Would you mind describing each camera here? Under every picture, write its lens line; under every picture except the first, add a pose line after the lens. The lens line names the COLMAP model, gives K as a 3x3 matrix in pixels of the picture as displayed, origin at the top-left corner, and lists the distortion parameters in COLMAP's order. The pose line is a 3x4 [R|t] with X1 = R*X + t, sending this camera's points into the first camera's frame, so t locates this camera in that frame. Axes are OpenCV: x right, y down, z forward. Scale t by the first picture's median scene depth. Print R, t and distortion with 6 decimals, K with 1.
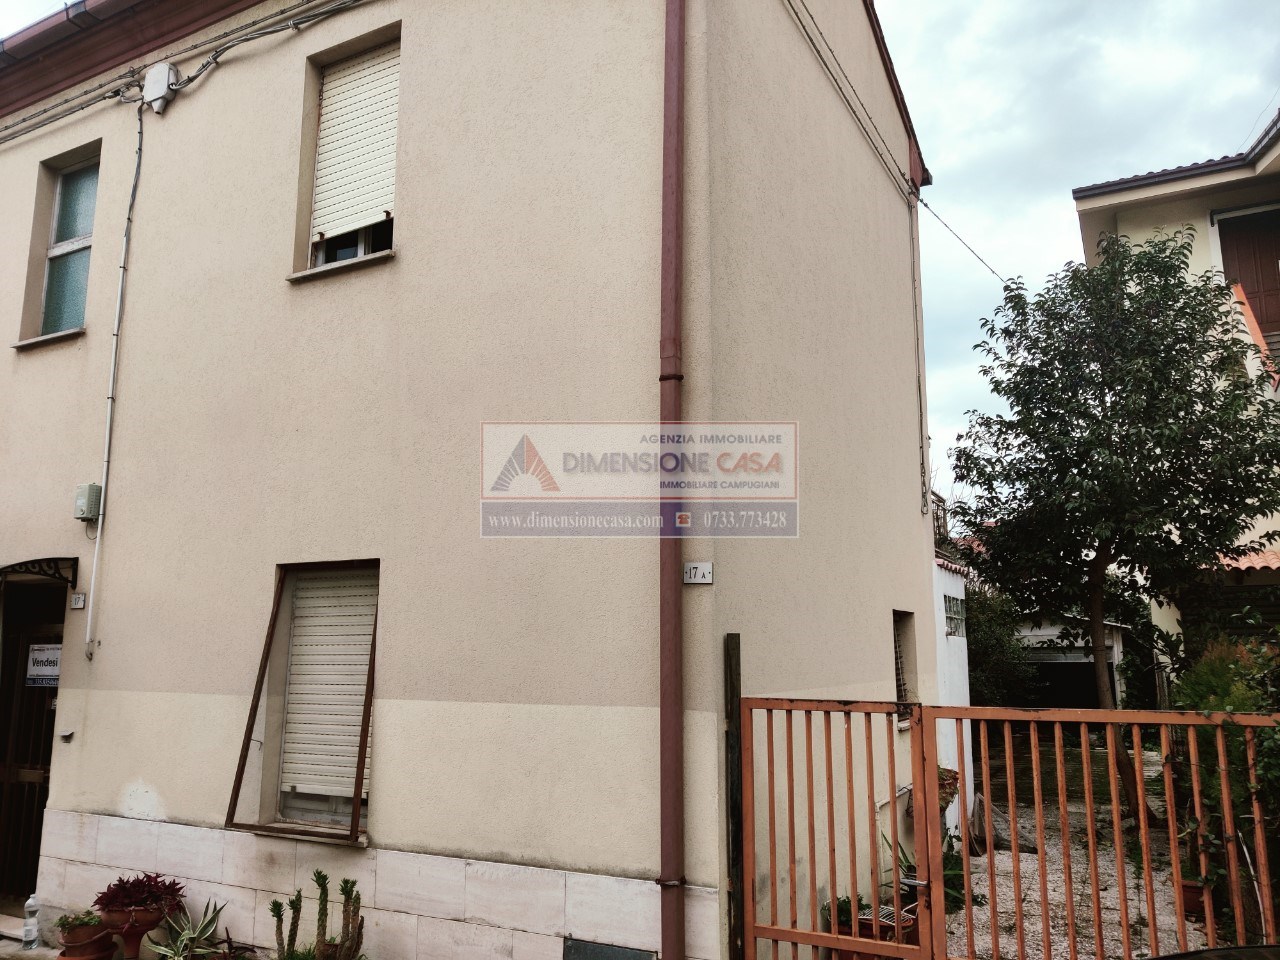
lens RADIAL K [[957.9, 0, 650.9], [0, 957.9, 473.9], [0, 0, 1]] dist [-0.005388, -0.014805]
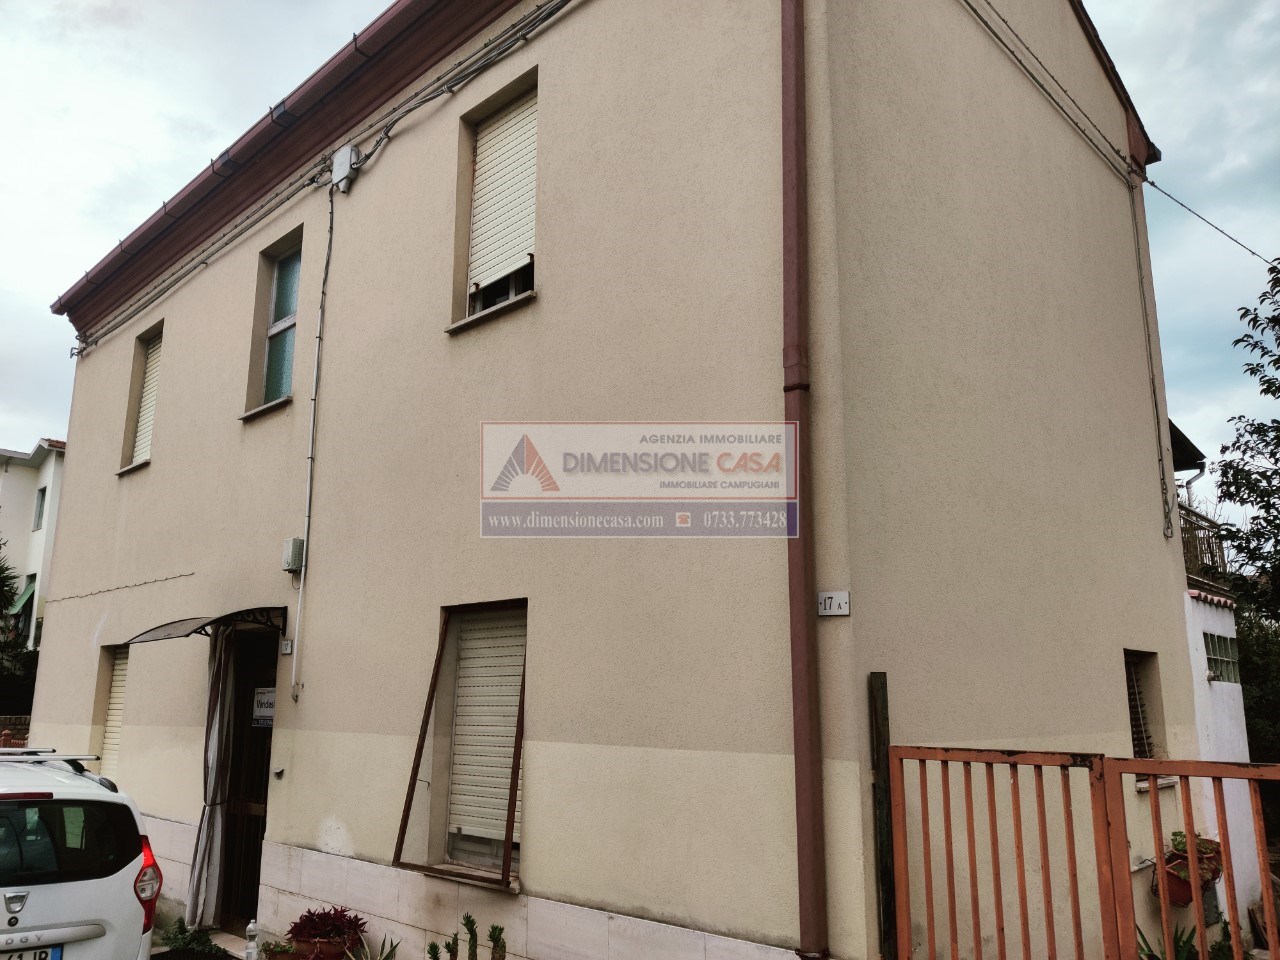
lens RADIAL K [[957.9, 0, 632.7], [0, 957.9, 493.8], [0, 0, 1]] dist [-0.005388, -0.014805]
pose [[0.960186, -0.052797, -0.274329, 0.092472], [0.043910, 0.998296, -0.038442, 0.021898], [0.275891, 0.024866, 0.960867, 0.071319]]
